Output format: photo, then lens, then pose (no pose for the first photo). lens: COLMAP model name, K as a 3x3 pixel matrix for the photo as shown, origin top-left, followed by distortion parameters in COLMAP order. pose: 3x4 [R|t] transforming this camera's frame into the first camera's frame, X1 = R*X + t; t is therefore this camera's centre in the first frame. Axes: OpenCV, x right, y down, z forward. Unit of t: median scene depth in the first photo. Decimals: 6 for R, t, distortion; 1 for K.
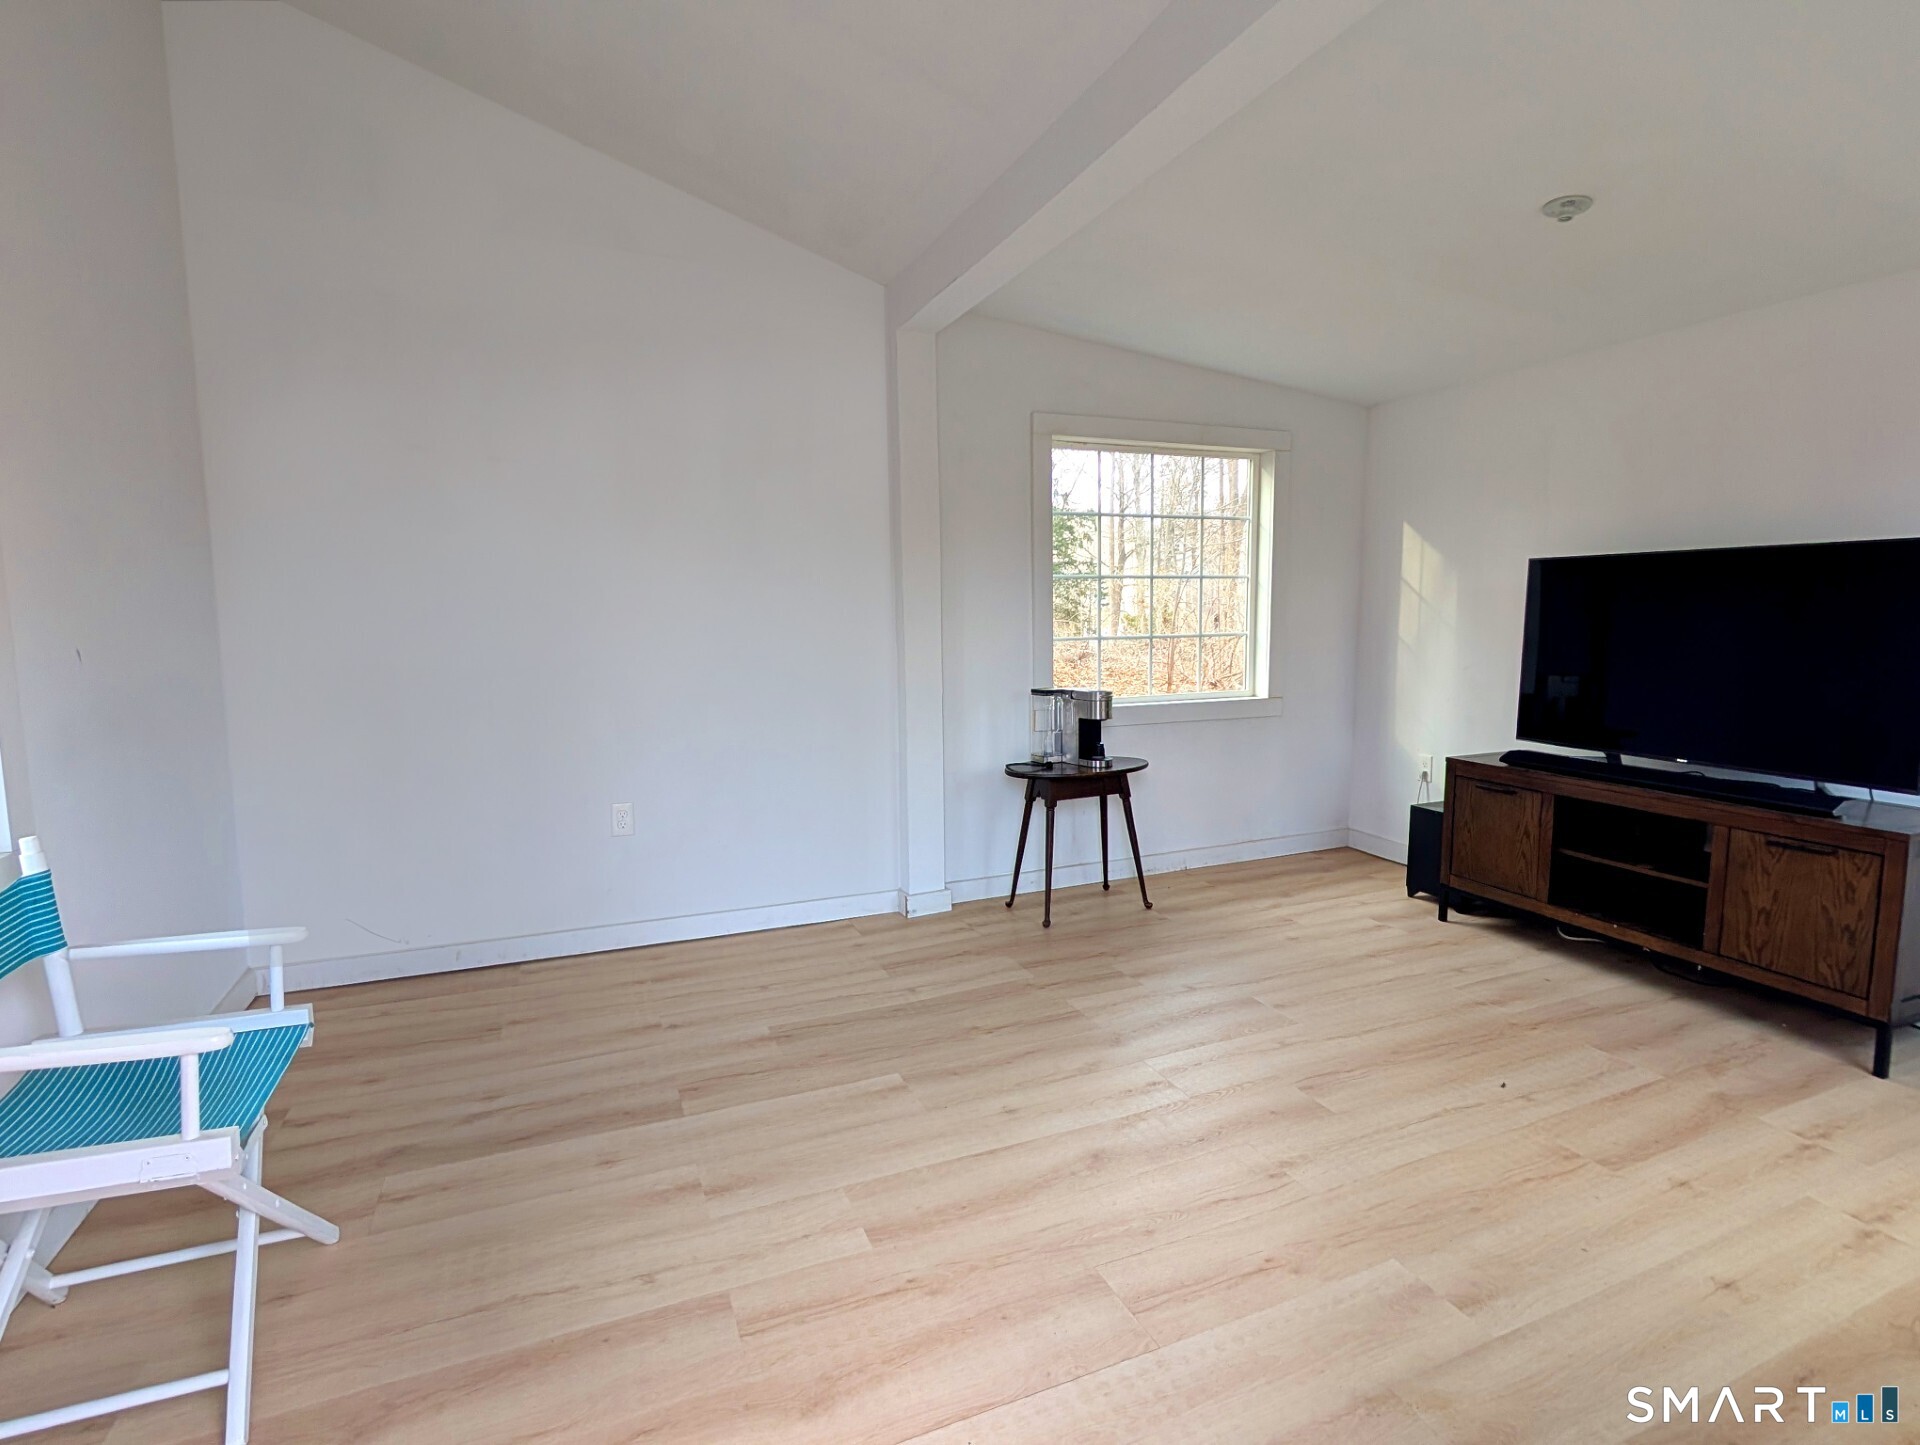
lens RADIAL K [[961.9, 0, 960.5], [0, 961.9, 743.2], [0, 0, 1]] dist [-0.001683, -0.000184]
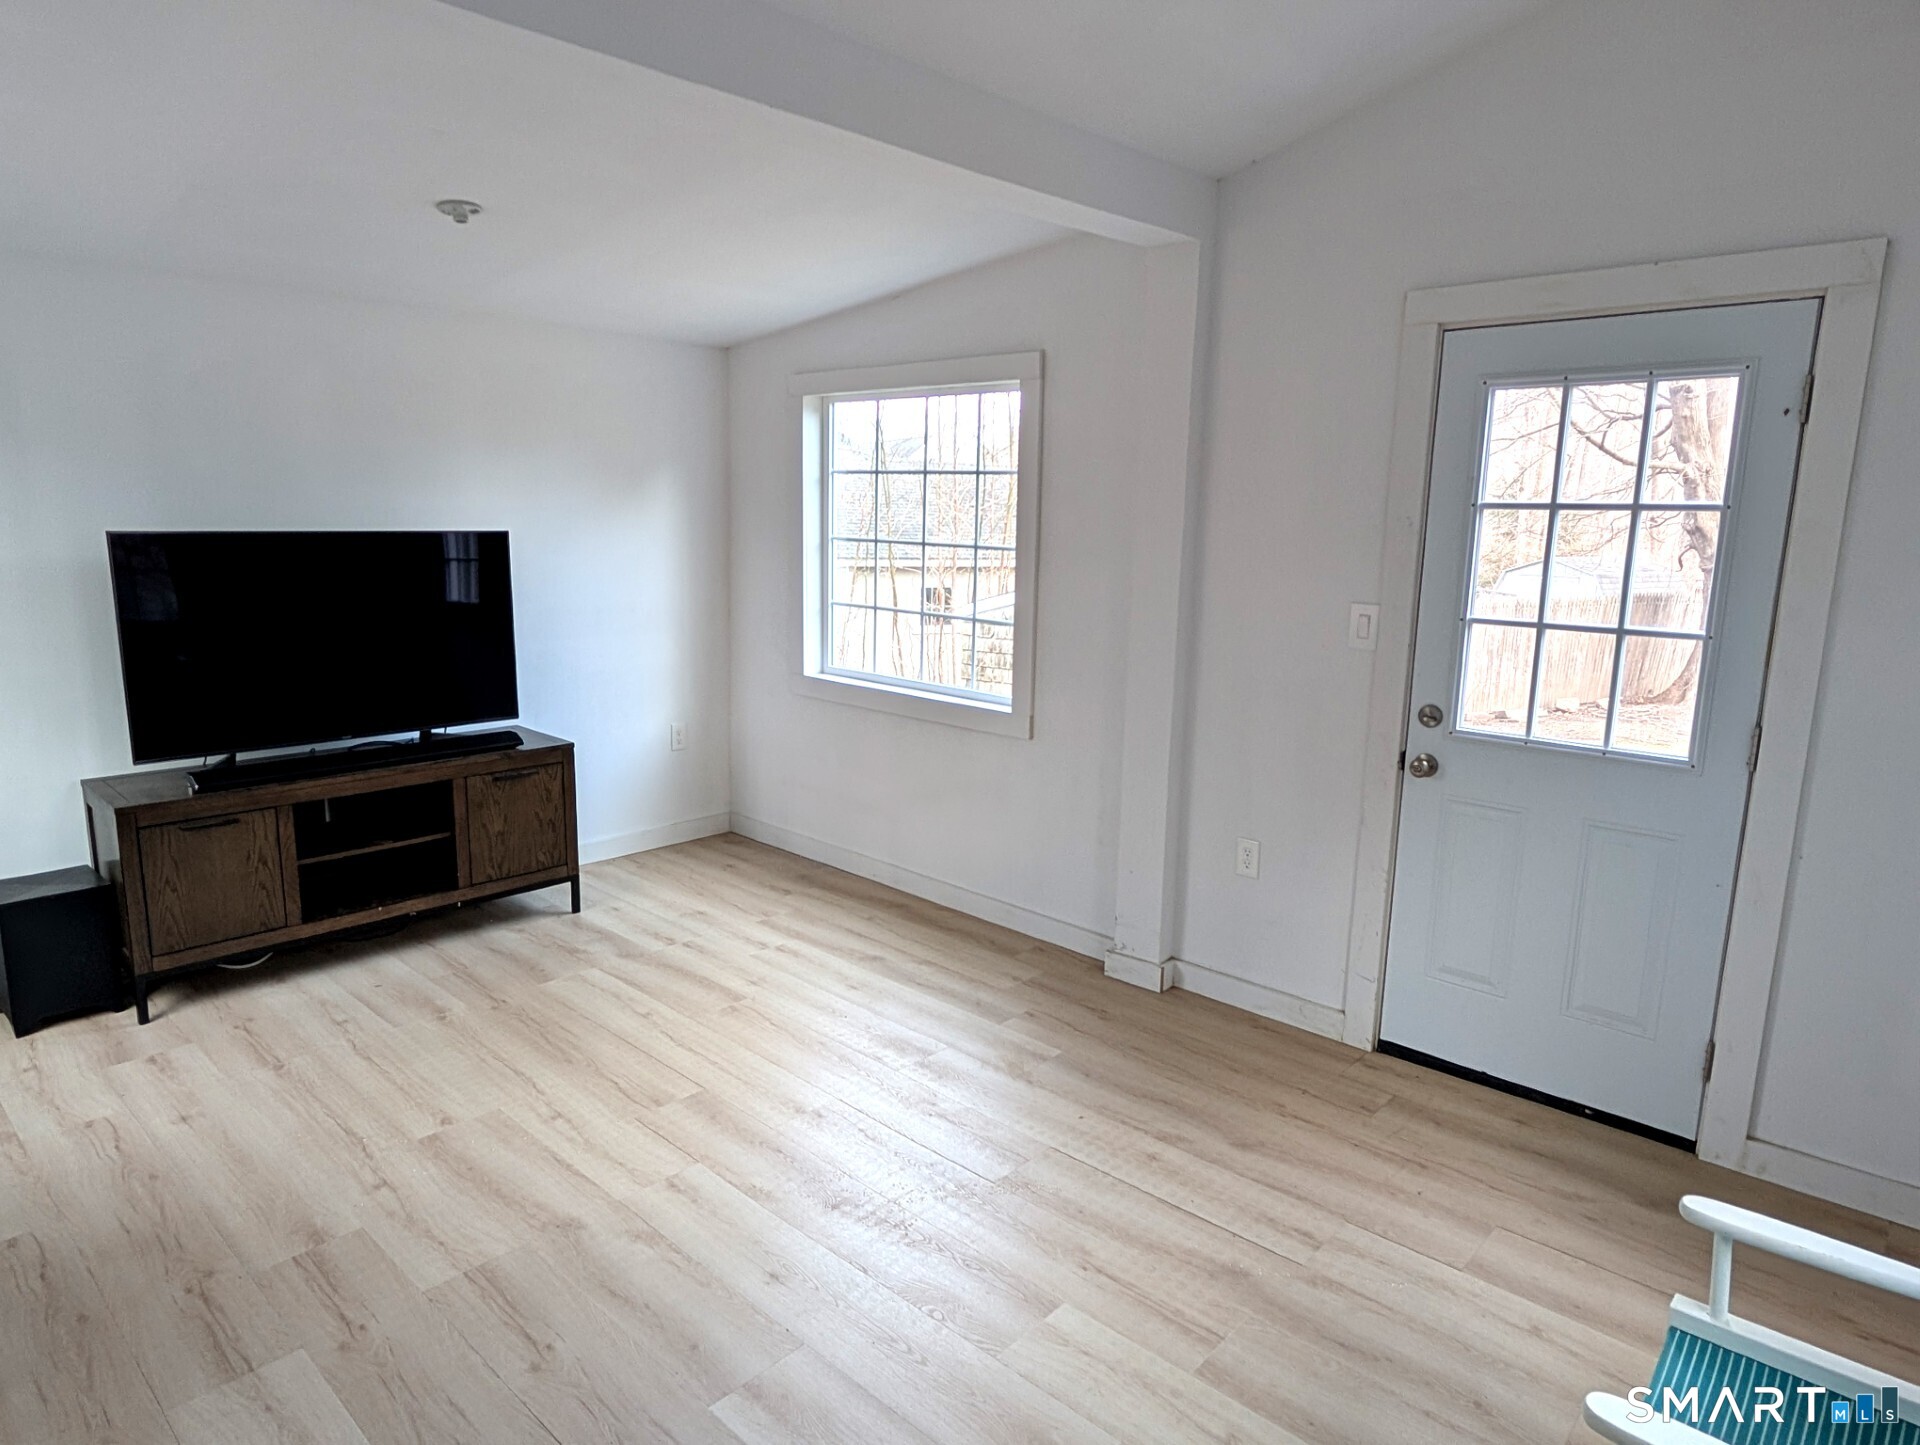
lens RADIAL K [[1160.9, 0, 960.0], [0, 1160.9, 722.5], [0, 0, 1]] dist [0.002057, 0.000228]
pose [[-0.421514, -0.171334, 0.890489, -0.715110], [0.107446, 0.965635, 0.236652, -0.252363], [-0.900434, 0.195432, -0.388619, 1.014952]]
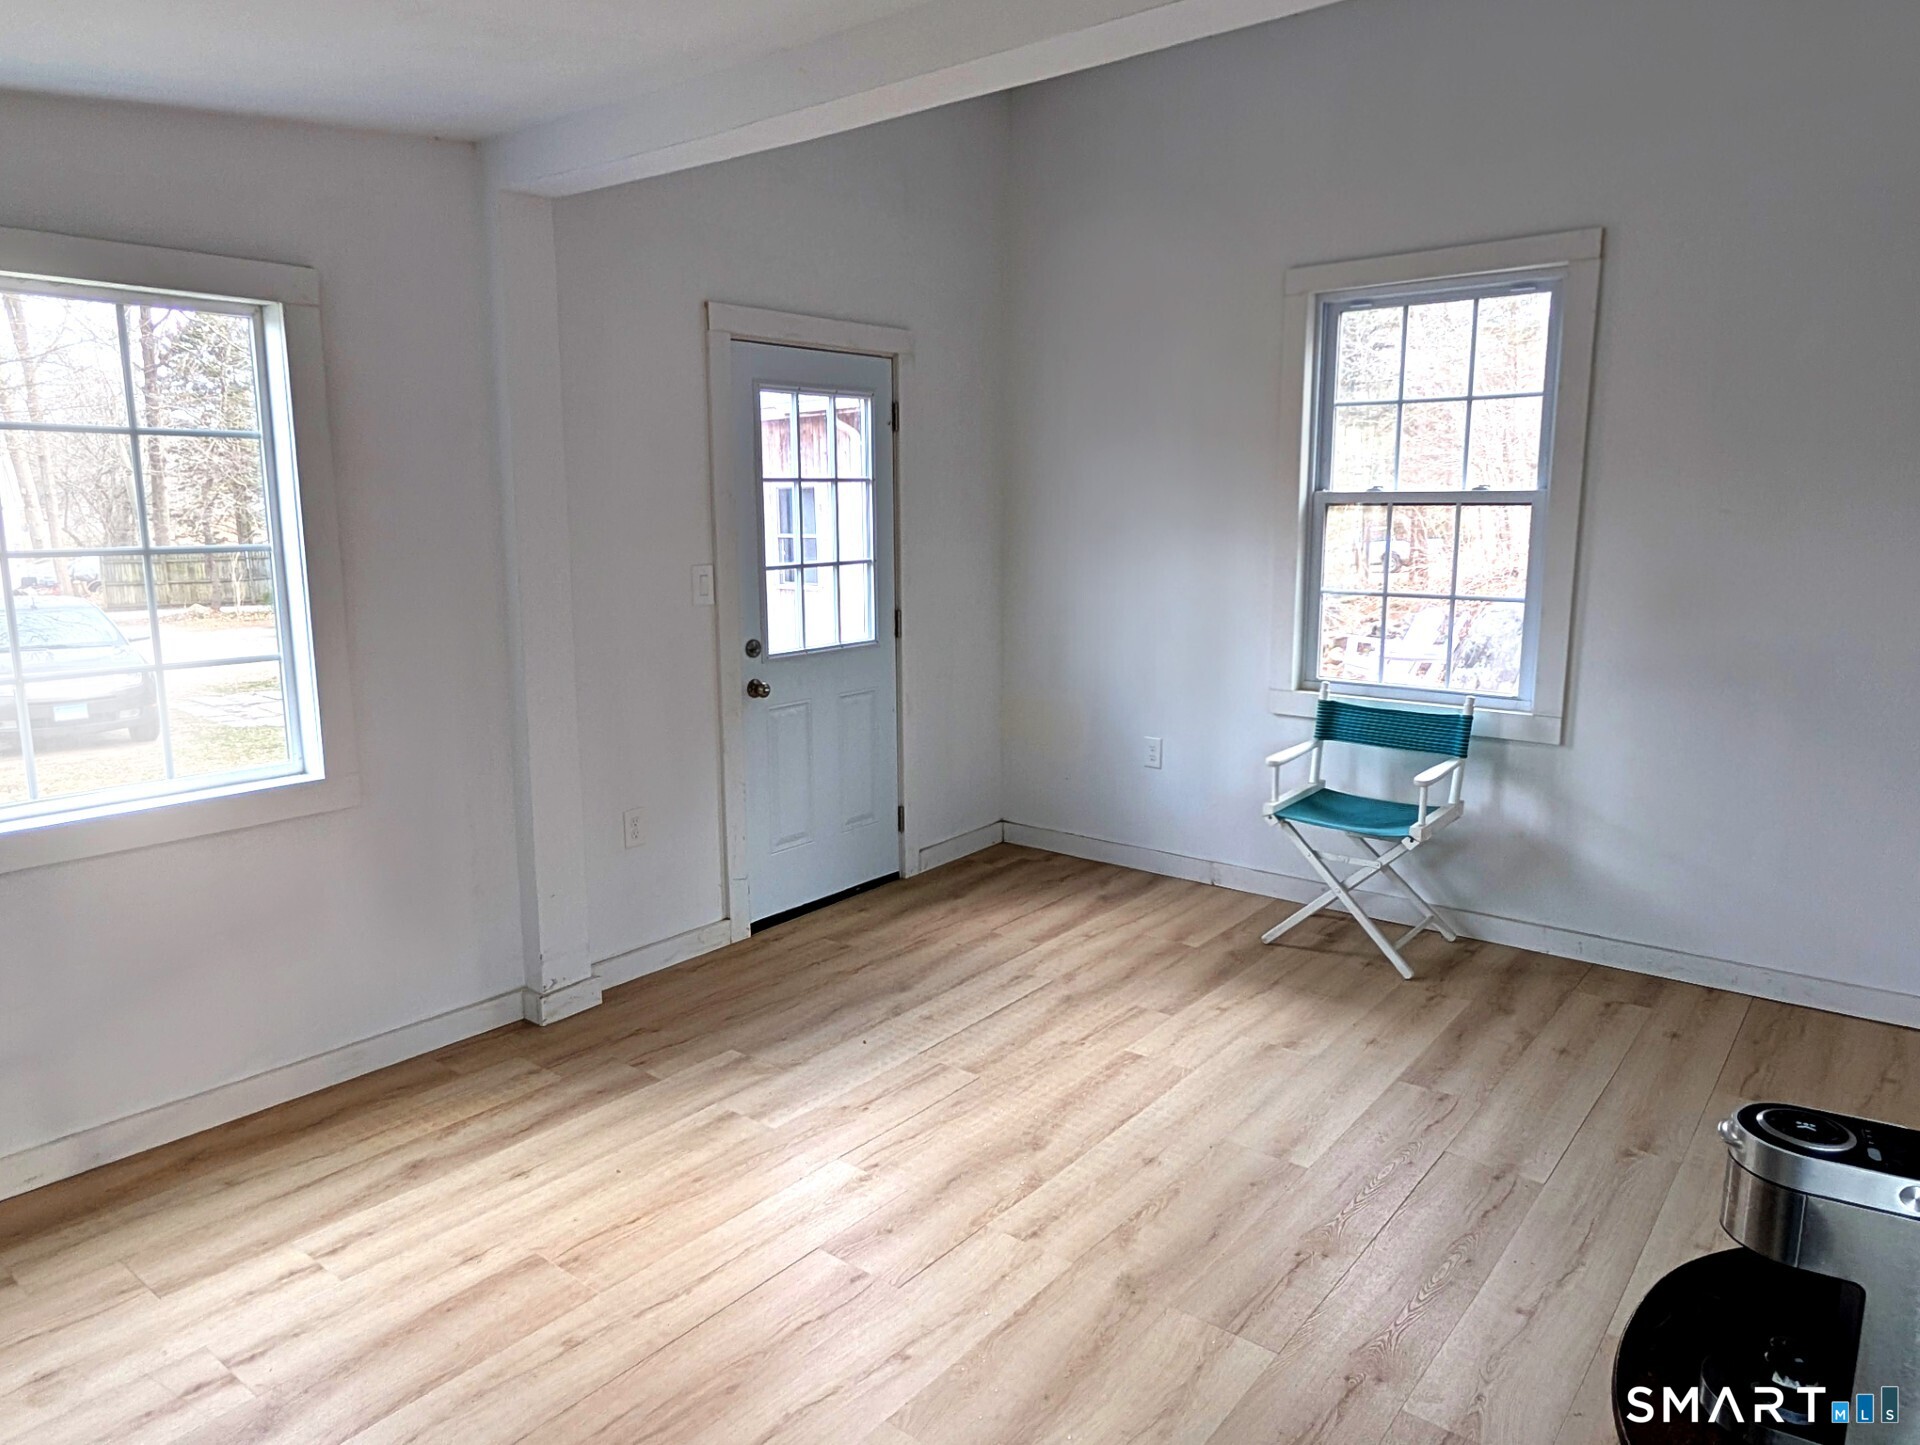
lens RADIAL K [[1225.5, 0, 959.0], [0, 1225.5, 701.3], [0, 0, 1]] dist [-0.002223, -0.001576]
pose [[-0.881405, 0.085845, -0.464496, 0.636850], [-0.056066, 0.957384, 0.283325, -0.318969], [0.469023, 0.275767, -0.839029, 1.570876]]
